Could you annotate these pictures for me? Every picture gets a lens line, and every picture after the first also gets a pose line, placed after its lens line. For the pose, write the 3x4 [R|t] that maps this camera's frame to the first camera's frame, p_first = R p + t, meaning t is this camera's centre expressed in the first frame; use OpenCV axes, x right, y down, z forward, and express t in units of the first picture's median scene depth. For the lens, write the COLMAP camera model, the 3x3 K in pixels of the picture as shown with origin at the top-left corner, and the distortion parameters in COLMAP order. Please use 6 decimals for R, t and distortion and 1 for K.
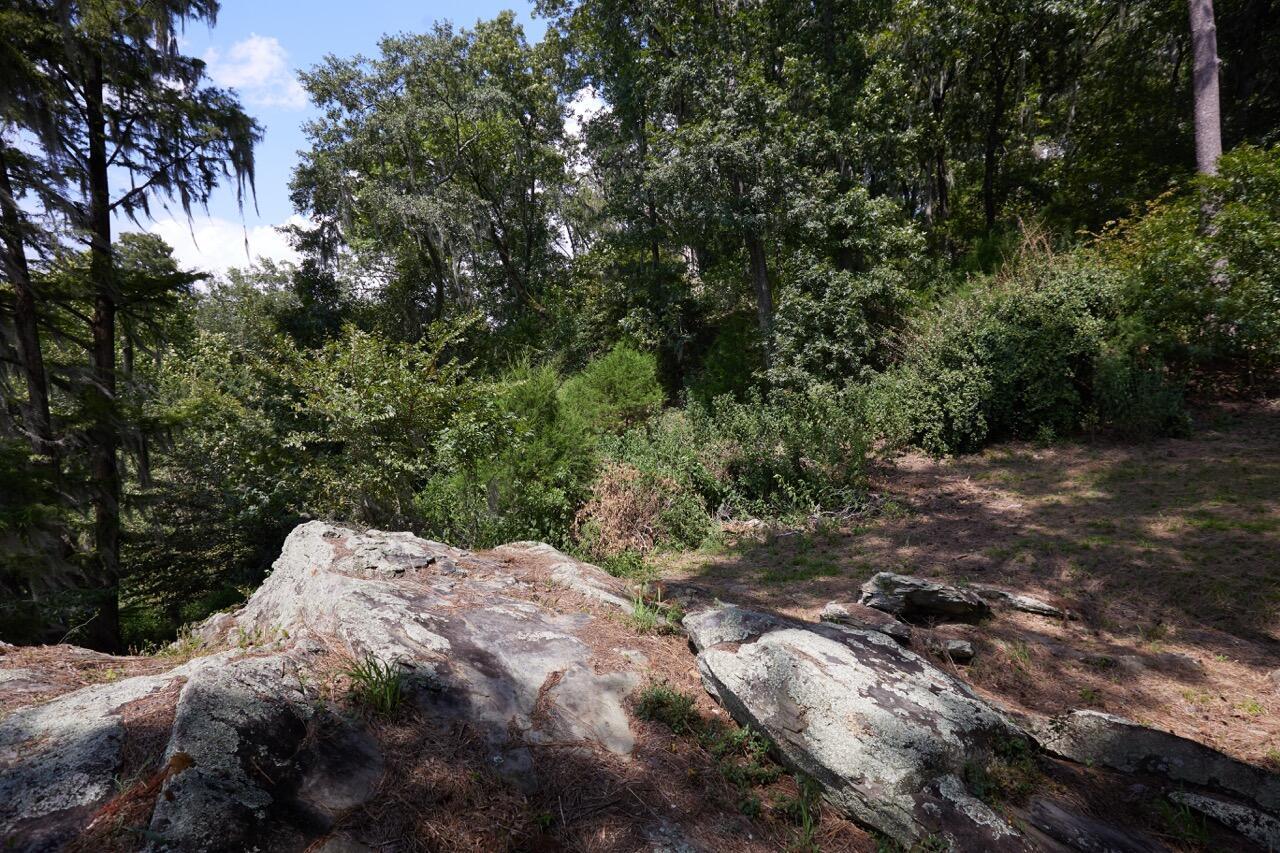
lens RADIAL K [[604.2, 0, 642.3], [0, 604.2, 421.1], [0, 0, 1]] dist [0.004016, -0.000417]
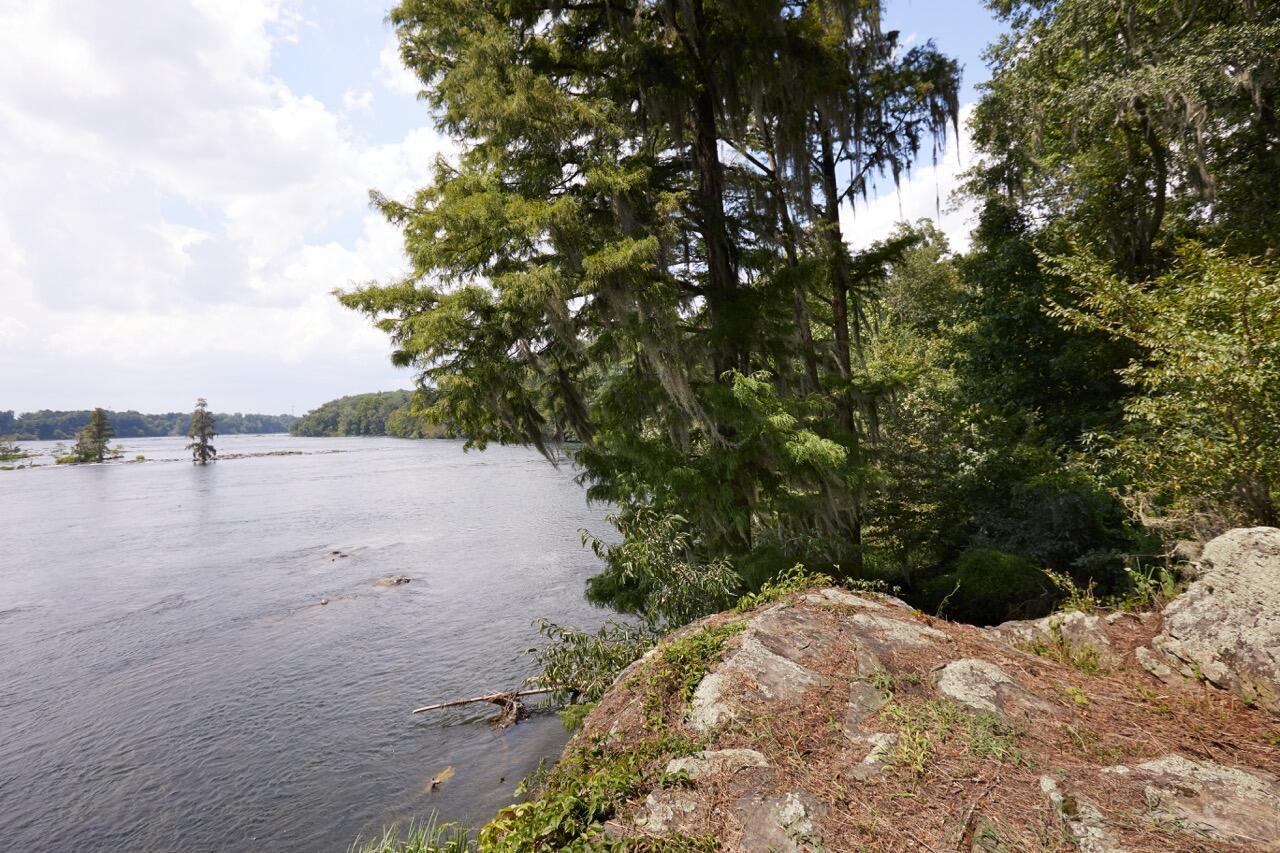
lens RADIAL K [[604.2, 0, 628.3], [0, 604.2, 423.9], [0, 0, 1]] dist [0.004016, -0.000417]
pose [[0.539051, 0.008106, -0.842234, -0.118987], [0.063394, 0.996727, 0.050166, -0.012670], [0.839884, -0.080435, 0.536773, 0.017001]]
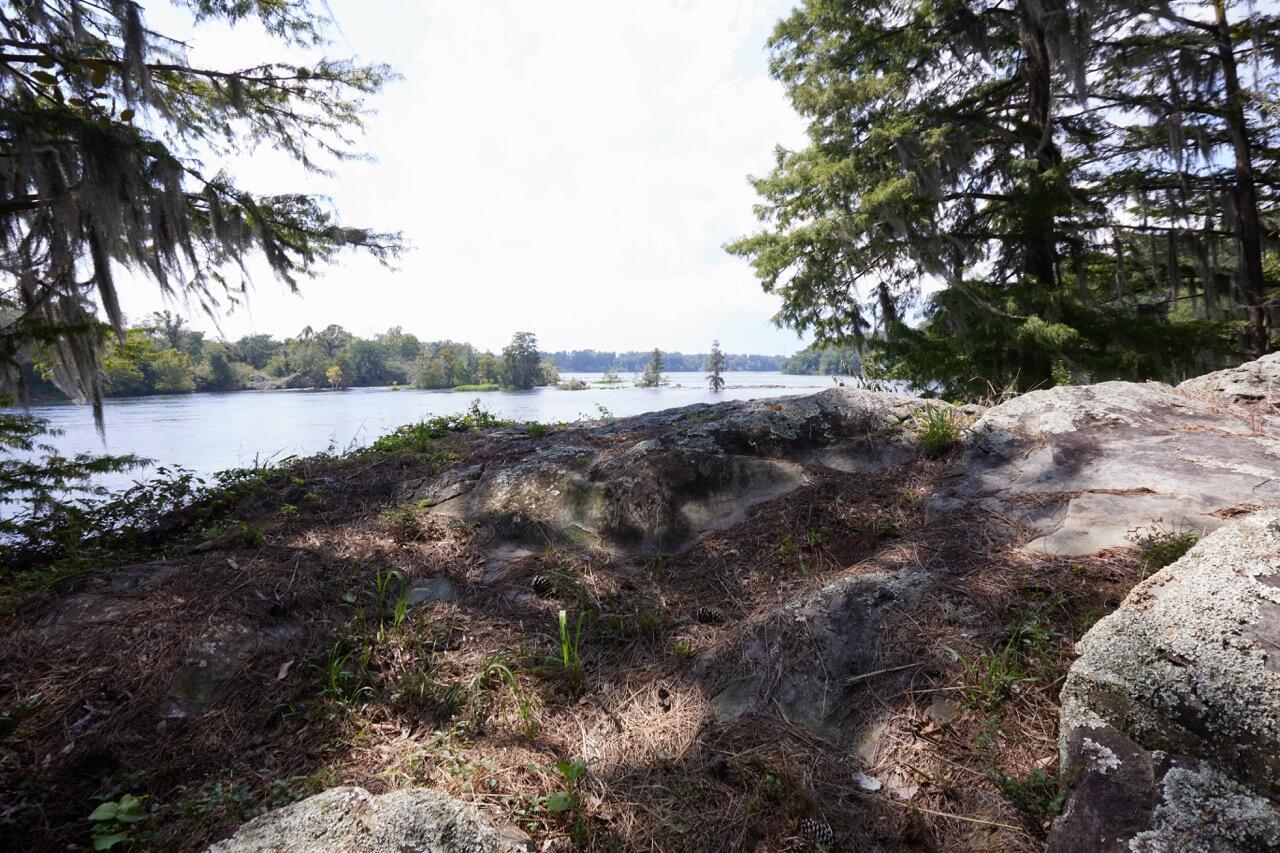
lens RADIAL K [[604.2, 0, 645.8], [0, 604.2, 423.4], [0, 0, 1]] dist [0.004016, -0.000417]
pose [[-0.181211, 0.096728, -0.978676, 0.538255], [0.065779, 0.994115, 0.086075, 0.130627], [0.981242, -0.048779, -0.186507, 0.277540]]
